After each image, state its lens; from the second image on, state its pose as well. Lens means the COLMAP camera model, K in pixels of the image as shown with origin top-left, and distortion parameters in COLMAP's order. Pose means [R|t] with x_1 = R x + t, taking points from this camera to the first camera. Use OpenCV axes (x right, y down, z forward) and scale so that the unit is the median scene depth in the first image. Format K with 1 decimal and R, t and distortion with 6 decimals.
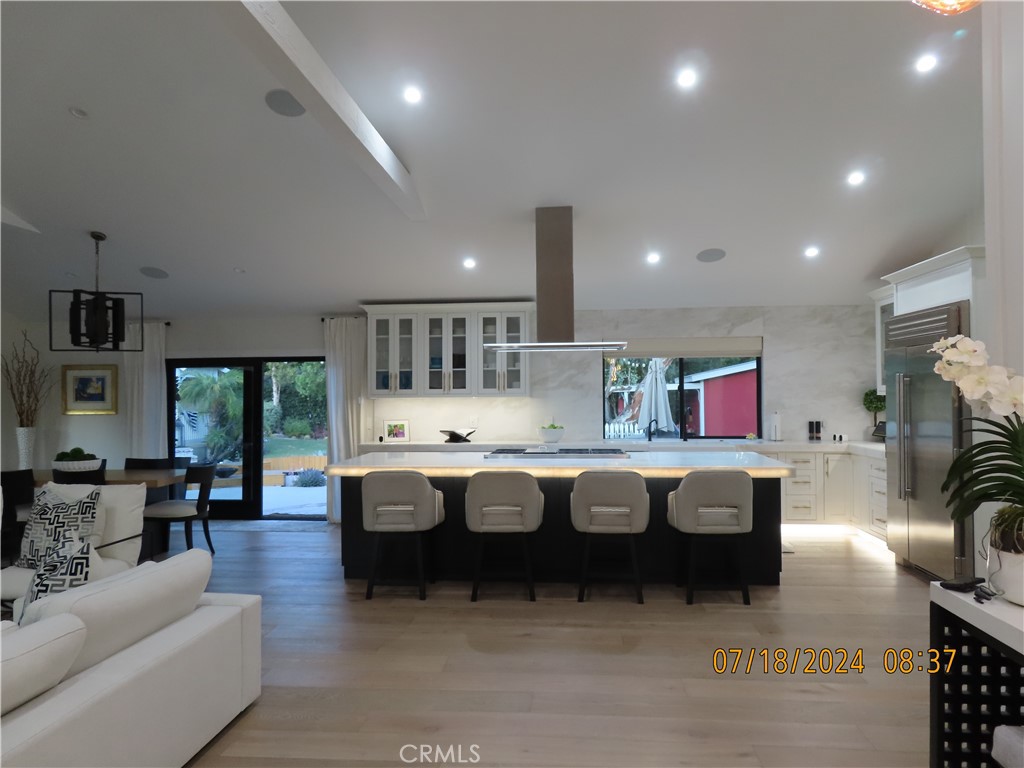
lens RADIAL K [[737.8, 0, 512.0], [0, 737.8, 384.0], [0, 0, 1]] dist [-0.002386, 0.000152]
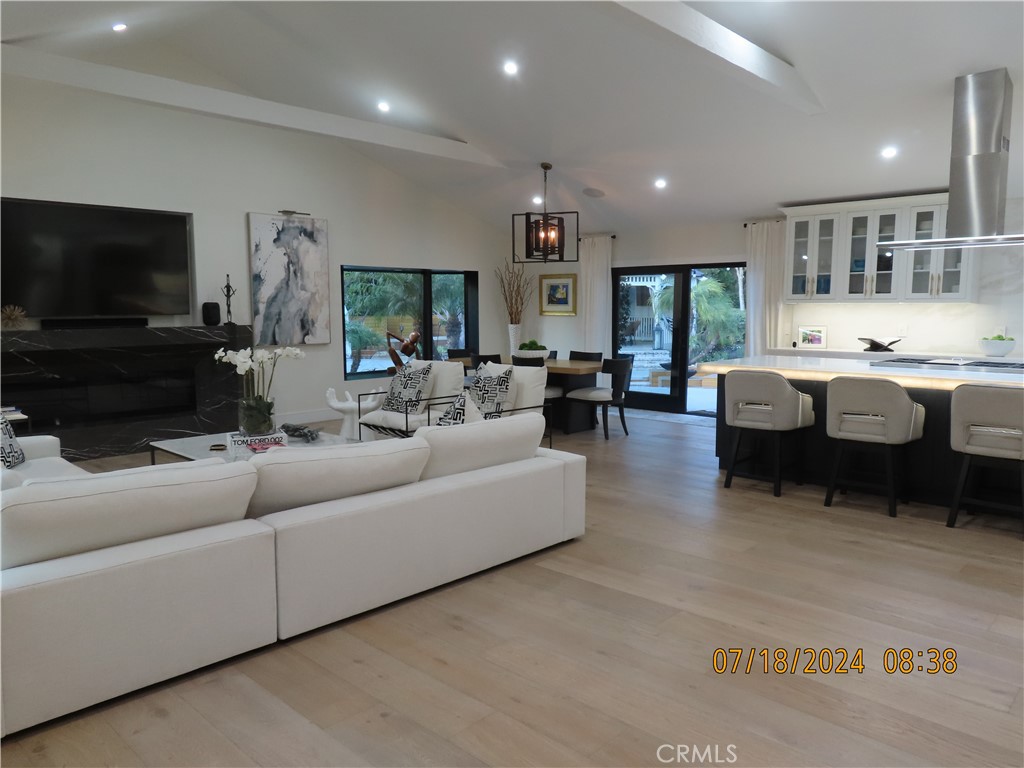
lens RADIAL K [[737.8, 0, 512.0], [0, 737.8, 384.0], [0, 0, 1]] dist [-0.002386, 0.000152]
pose [[0.786916, 0.073418, -0.612677, 0.136015], [0.001137, 0.992722, 0.120420, 0.007455], [0.617059, -0.095457, 0.781105, -0.013352]]
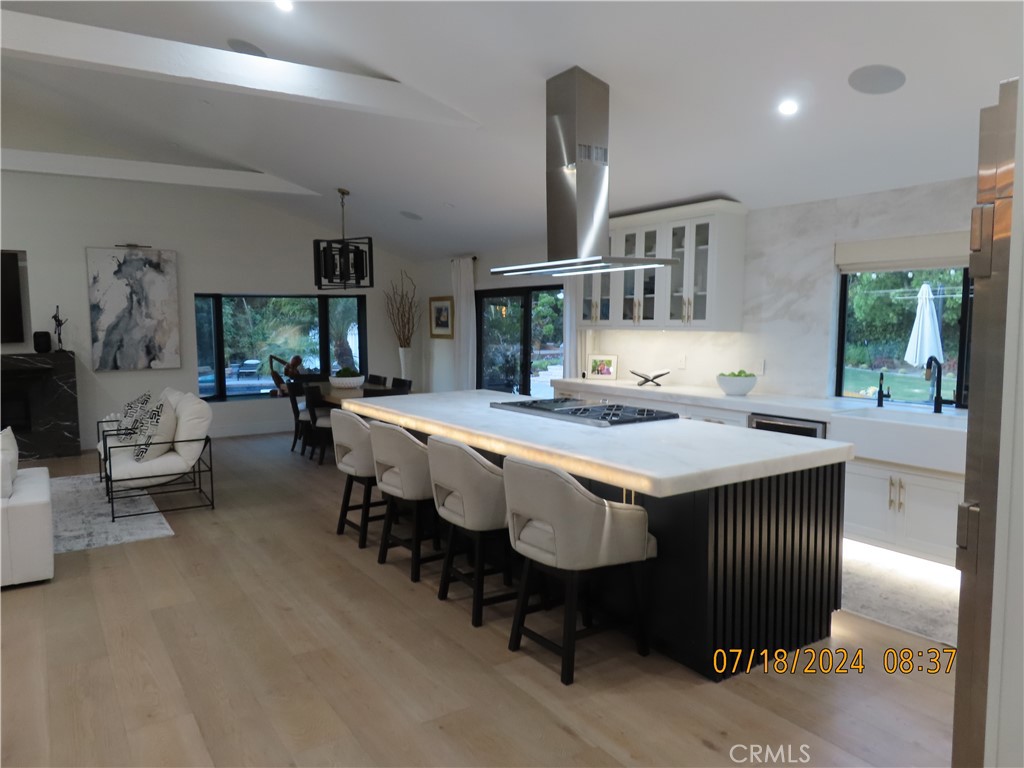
lens RADIAL K [[737.8, 0, 512.0], [0, 737.8, 384.0], [0, 0, 1]] dist [-0.002386, 0.000152]
pose [[0.620062, 0.074175, -0.781039, 0.474757], [0.011562, 0.994549, 0.103632, -0.009275], [0.784468, -0.073288, 0.615824, 0.379752]]
